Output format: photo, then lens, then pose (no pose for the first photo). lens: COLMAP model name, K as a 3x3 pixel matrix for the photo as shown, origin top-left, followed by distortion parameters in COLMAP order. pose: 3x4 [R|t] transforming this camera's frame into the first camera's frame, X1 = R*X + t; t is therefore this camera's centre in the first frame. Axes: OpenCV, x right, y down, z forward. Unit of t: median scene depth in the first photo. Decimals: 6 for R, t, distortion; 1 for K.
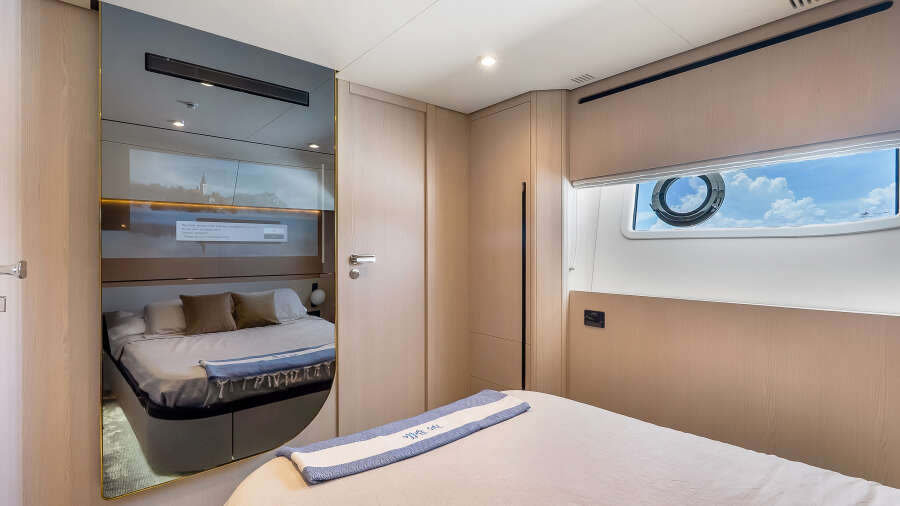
lens RADIAL K [[423.7, 0, 450.0], [0, 423.7, 253.0], [0, 0, 1]] dist [-0.000343, -0.000024]
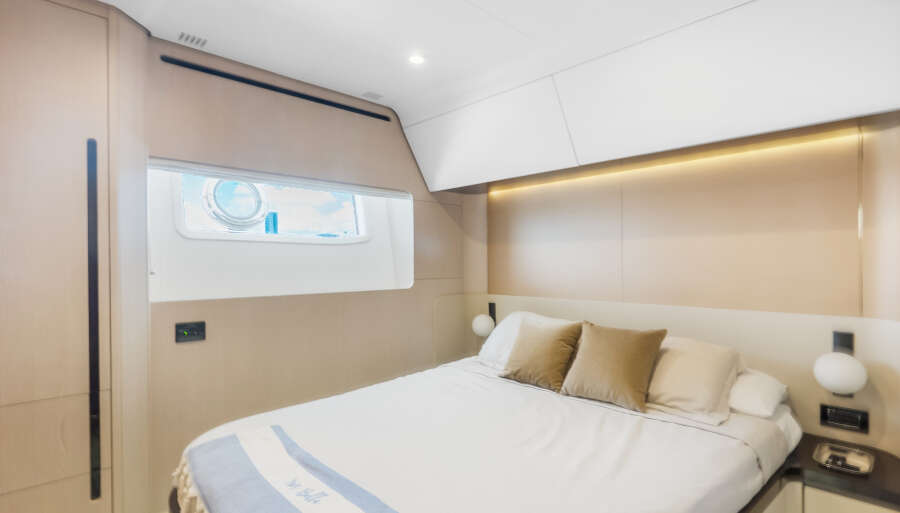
lens RADIAL K [[449.6, 0, 450.4], [0, 449.6, 266.7], [0, 0, 1]] dist [-0.000025, -0.000004]
pose [[-0.070727, 0.002831, 0.997492, -0.576592], [0.005005, 0.999984, -0.002483, 0.032575], [-0.997483, 0.004817, -0.070740, 0.555166]]
